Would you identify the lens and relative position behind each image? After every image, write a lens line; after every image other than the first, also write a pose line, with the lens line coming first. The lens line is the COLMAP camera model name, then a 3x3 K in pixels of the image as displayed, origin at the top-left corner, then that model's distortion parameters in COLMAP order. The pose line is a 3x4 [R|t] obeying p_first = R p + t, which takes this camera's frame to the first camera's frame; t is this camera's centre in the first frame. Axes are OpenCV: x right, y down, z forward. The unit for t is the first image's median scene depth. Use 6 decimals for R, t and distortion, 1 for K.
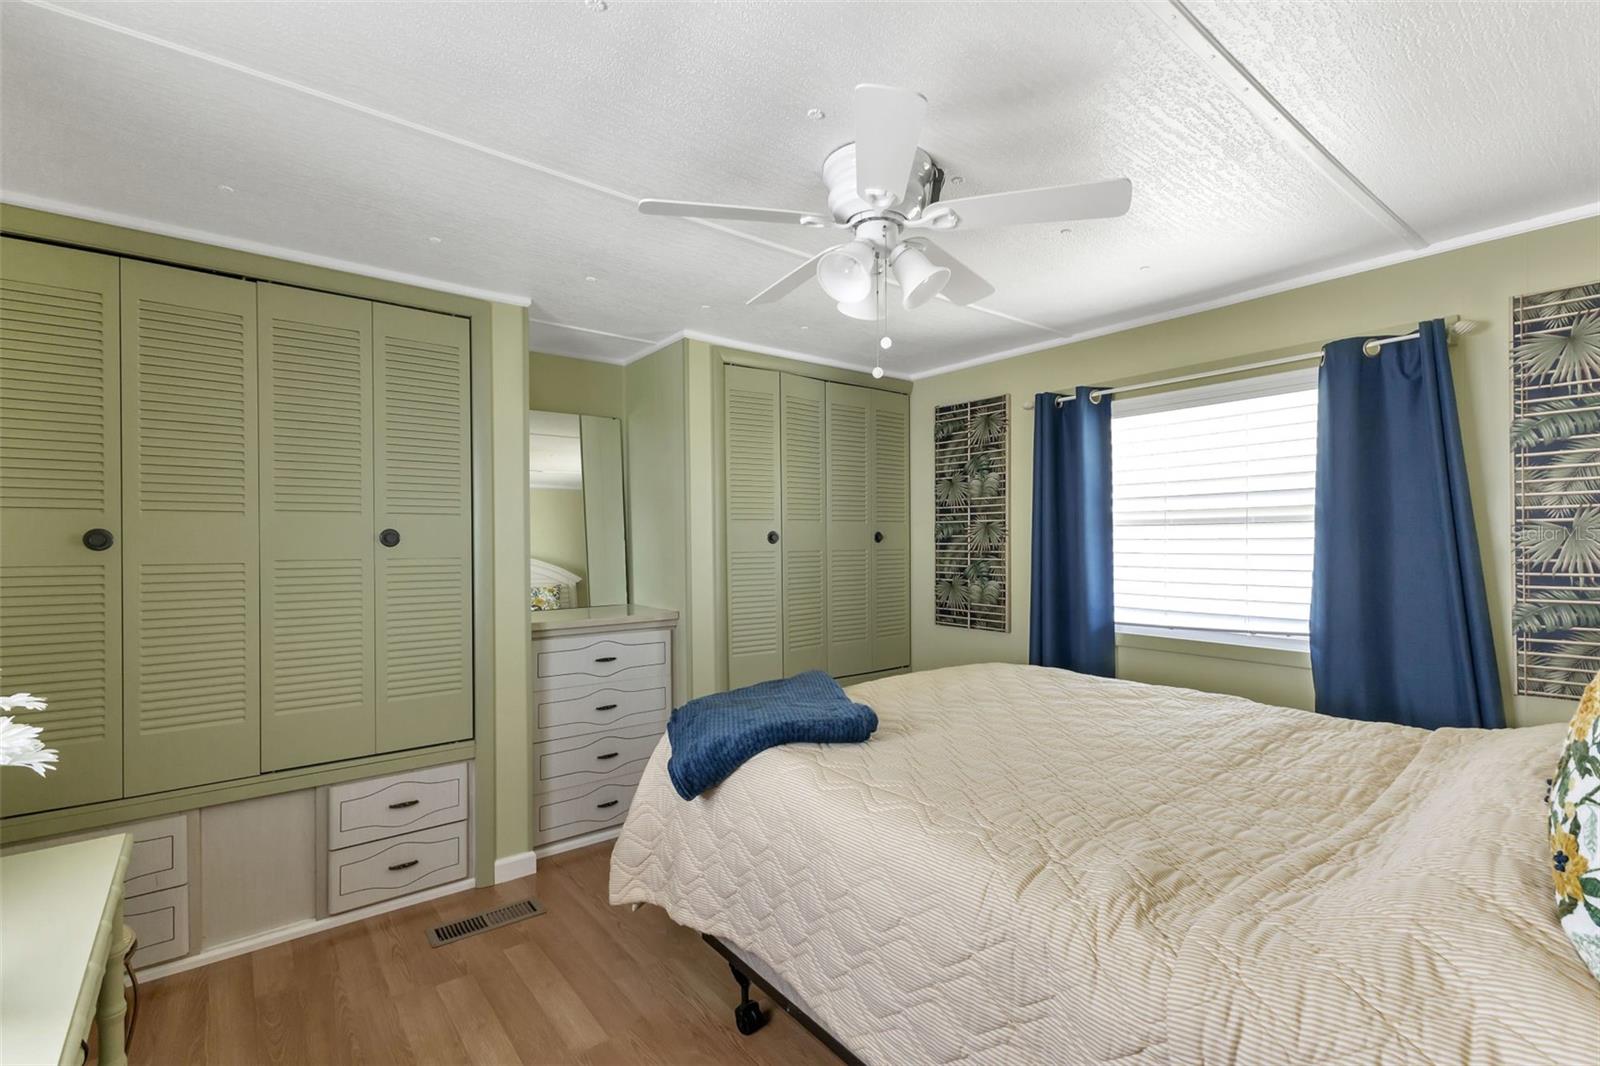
lens RADIAL K [[719.1, 0, 810.2], [0, 719.1, 543.4], [0, 0, 1]] dist [0.006801, 0.000189]
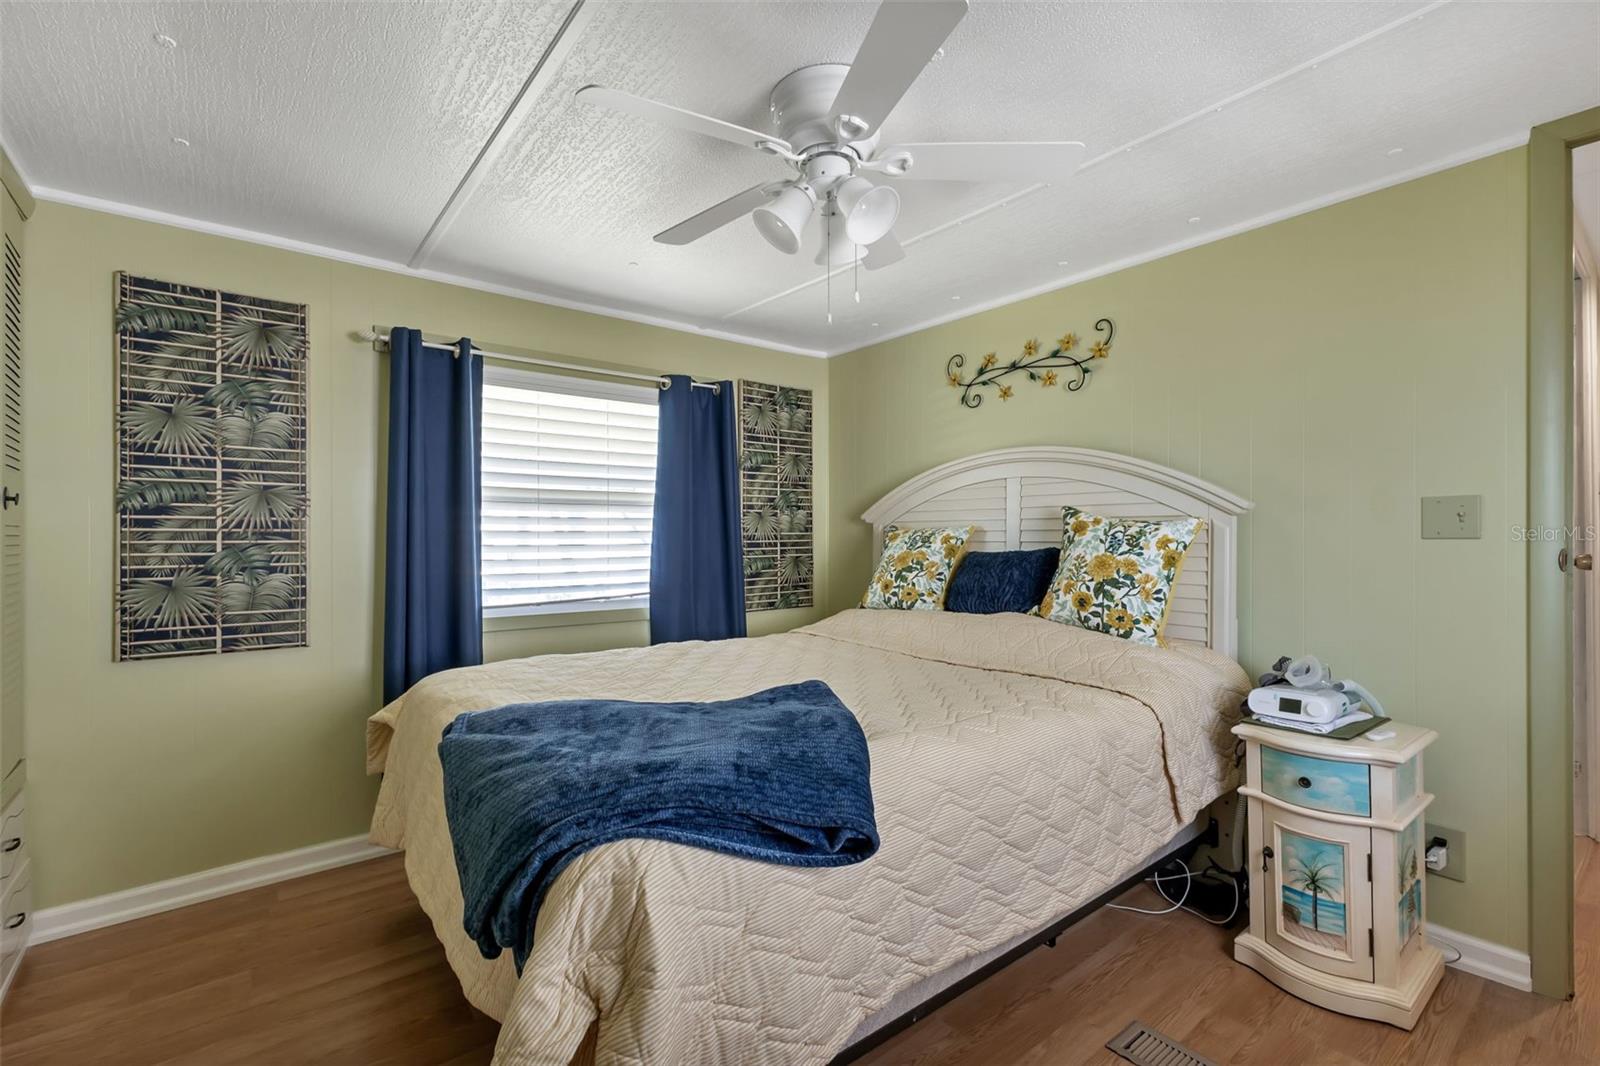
lens RADIAL K [[719.1, 0, 811.7], [0, 719.1, 526.5], [0, 0, 1]] dist [0.006801, 0.000189]
pose [[-0.009680, 0.004581, 0.999943, -0.465443], [-0.008048, 0.999957, -0.004659, 0.007703], [-0.999921, -0.008092, -0.009642, 0.555100]]
